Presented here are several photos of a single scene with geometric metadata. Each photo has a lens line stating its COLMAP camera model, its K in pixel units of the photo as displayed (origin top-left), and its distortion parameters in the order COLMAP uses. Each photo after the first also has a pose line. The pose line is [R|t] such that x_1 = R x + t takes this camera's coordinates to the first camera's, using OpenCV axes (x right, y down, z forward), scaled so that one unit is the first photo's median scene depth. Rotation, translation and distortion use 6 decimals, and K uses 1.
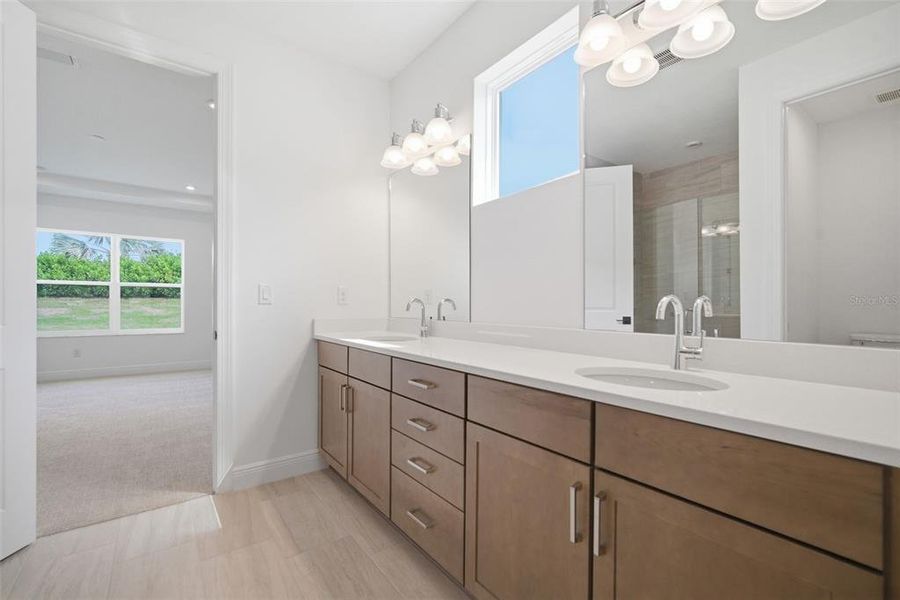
lens RADIAL K [[395.7, 0, 455.3], [0, 395.7, 298.8], [0, 0, 1]] dist [-0.002206, 0.000169]
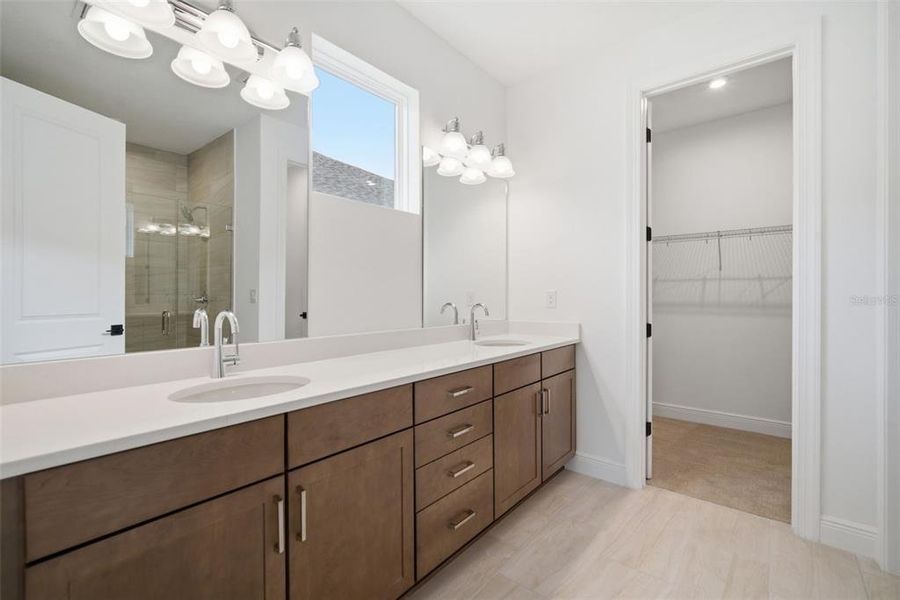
lens RADIAL K [[400.4, 0, 450.6], [0, 400.4, 309.6], [0, 0, 1]] dist [-0.001159, 0.000096]
pose [[-0.222027, -0.008949, 0.974999, -0.854893], [0.007563, 0.999912, 0.010900, -0.007040], [-0.975011, 0.009794, -0.221940, 0.972937]]
